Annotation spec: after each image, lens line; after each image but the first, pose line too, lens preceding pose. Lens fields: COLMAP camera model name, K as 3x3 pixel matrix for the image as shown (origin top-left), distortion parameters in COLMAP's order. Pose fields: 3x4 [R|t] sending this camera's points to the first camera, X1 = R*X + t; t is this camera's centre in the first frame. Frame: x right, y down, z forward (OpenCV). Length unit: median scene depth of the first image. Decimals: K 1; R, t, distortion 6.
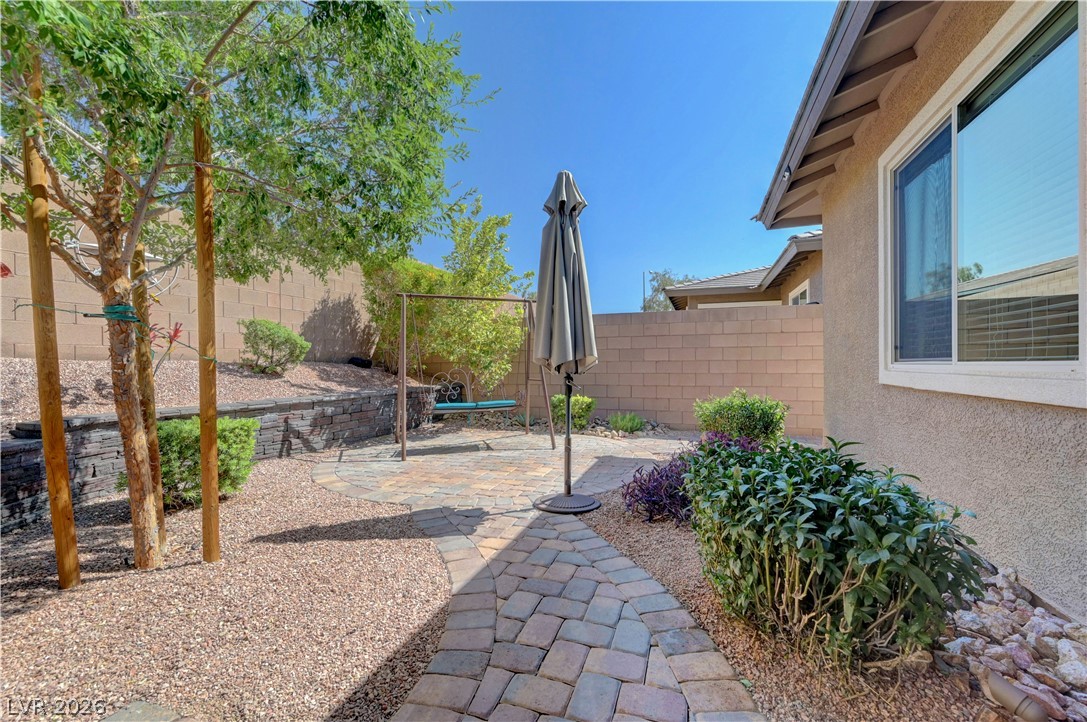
lens RADIAL K [[444.9, 0, 542.2], [0, 444.9, 359.1], [0, 0, 1]] dist [-0.000563, -0.000135]
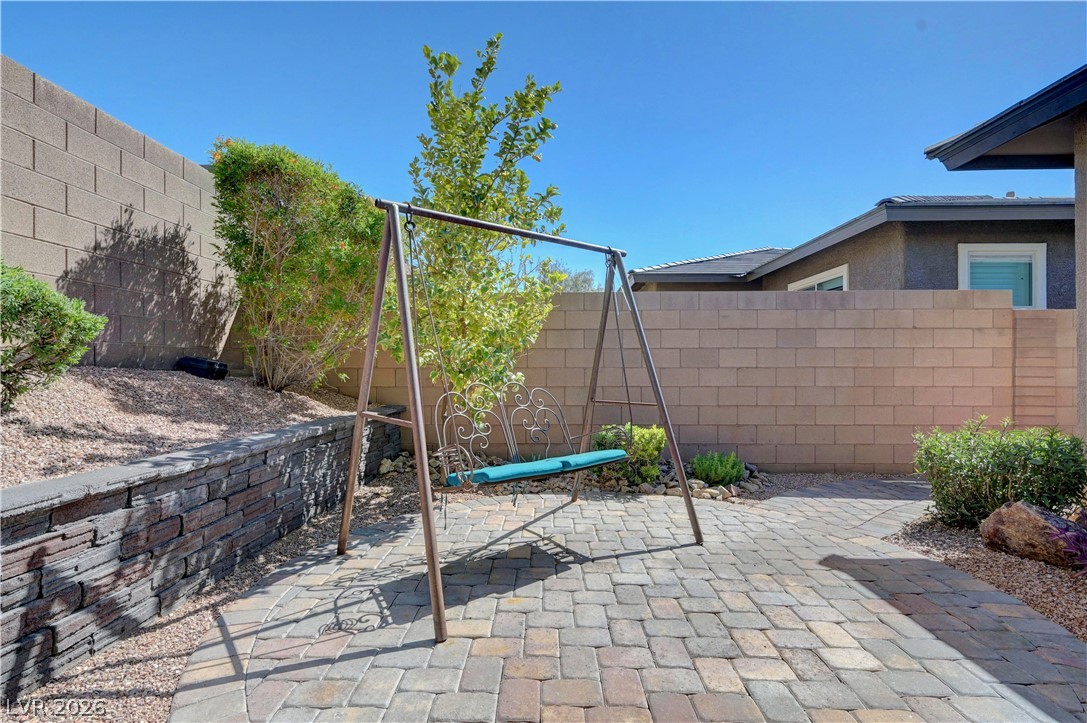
lens RADIAL K [[506.5, 0, 543.5], [0, 506.5, 361.5], [0, 0, 1]] dist [-0.002245, -0.000361]
pose [[0.950219, 0.008081, 0.311477, -0.258149], [-0.007980, 0.999967, -0.001597, -0.001093], [-0.311479, -0.000968, 0.950252, 0.410955]]
